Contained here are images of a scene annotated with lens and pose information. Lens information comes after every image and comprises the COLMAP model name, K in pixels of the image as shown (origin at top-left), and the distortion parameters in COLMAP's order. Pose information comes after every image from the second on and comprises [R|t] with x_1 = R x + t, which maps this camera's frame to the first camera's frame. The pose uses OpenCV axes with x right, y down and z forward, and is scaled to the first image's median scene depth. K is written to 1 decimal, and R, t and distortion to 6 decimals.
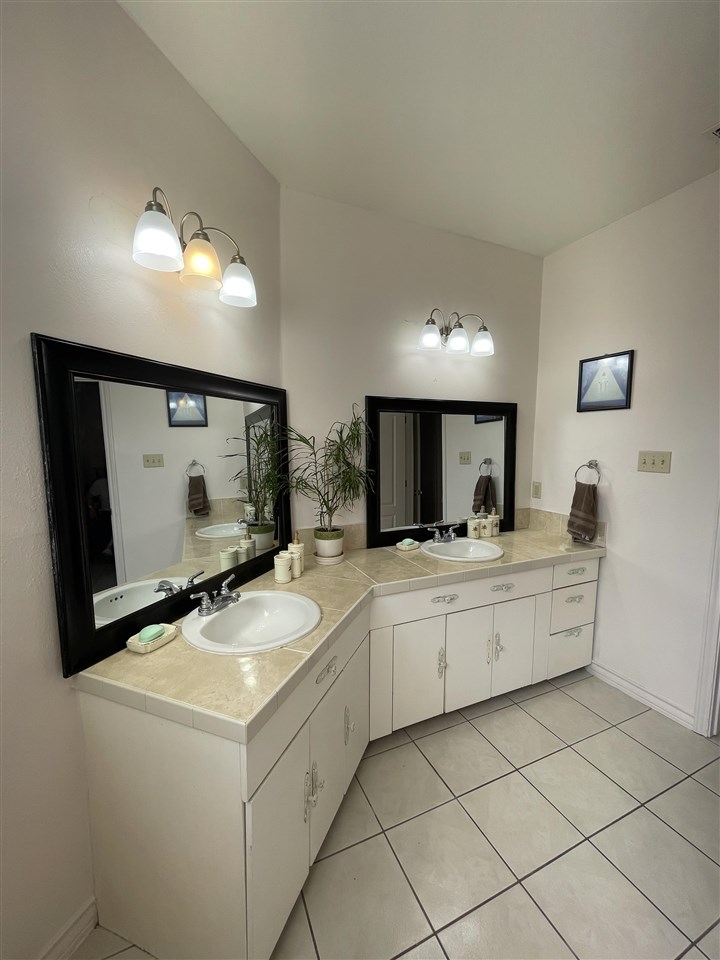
lens RADIAL K [[394.1, 0, 360.0], [0, 394.1, 480.0], [0, 0, 1]] dist [-0.000068, -0.000404]
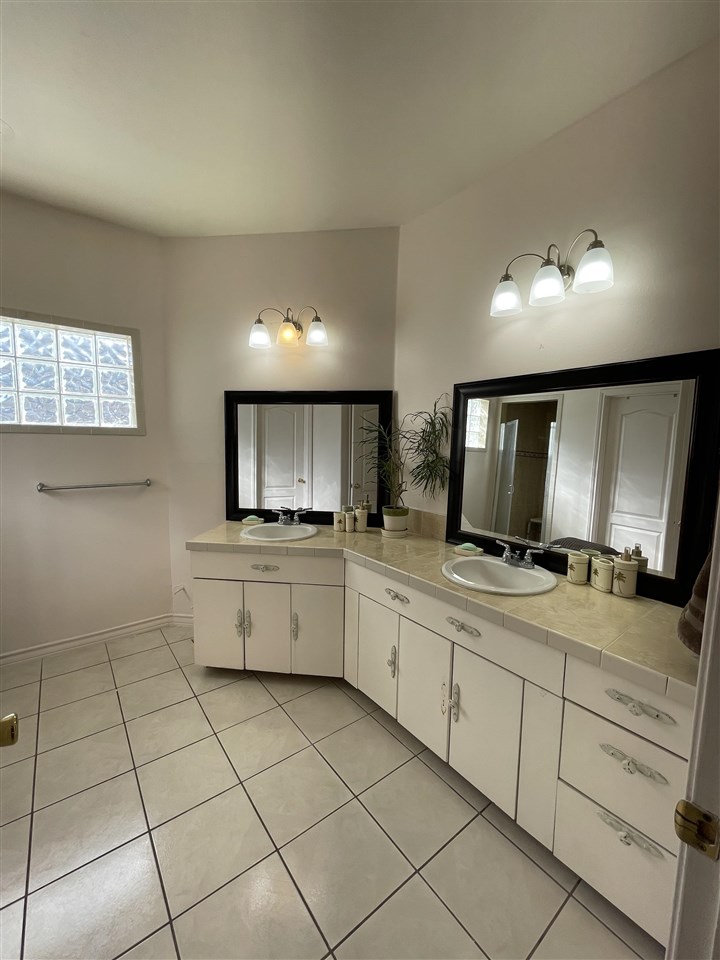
lens RADIAL K [[394.1, 0, 360.0], [0, 394.1, 480.0], [0, 0, 1]] dist [-0.000068, -0.000404]
pose [[0.219097, 0.096786, -0.970891, 0.953085], [-0.112480, 0.990939, 0.073402, -0.026185], [0.969198, 0.093123, 0.227998, 0.596737]]
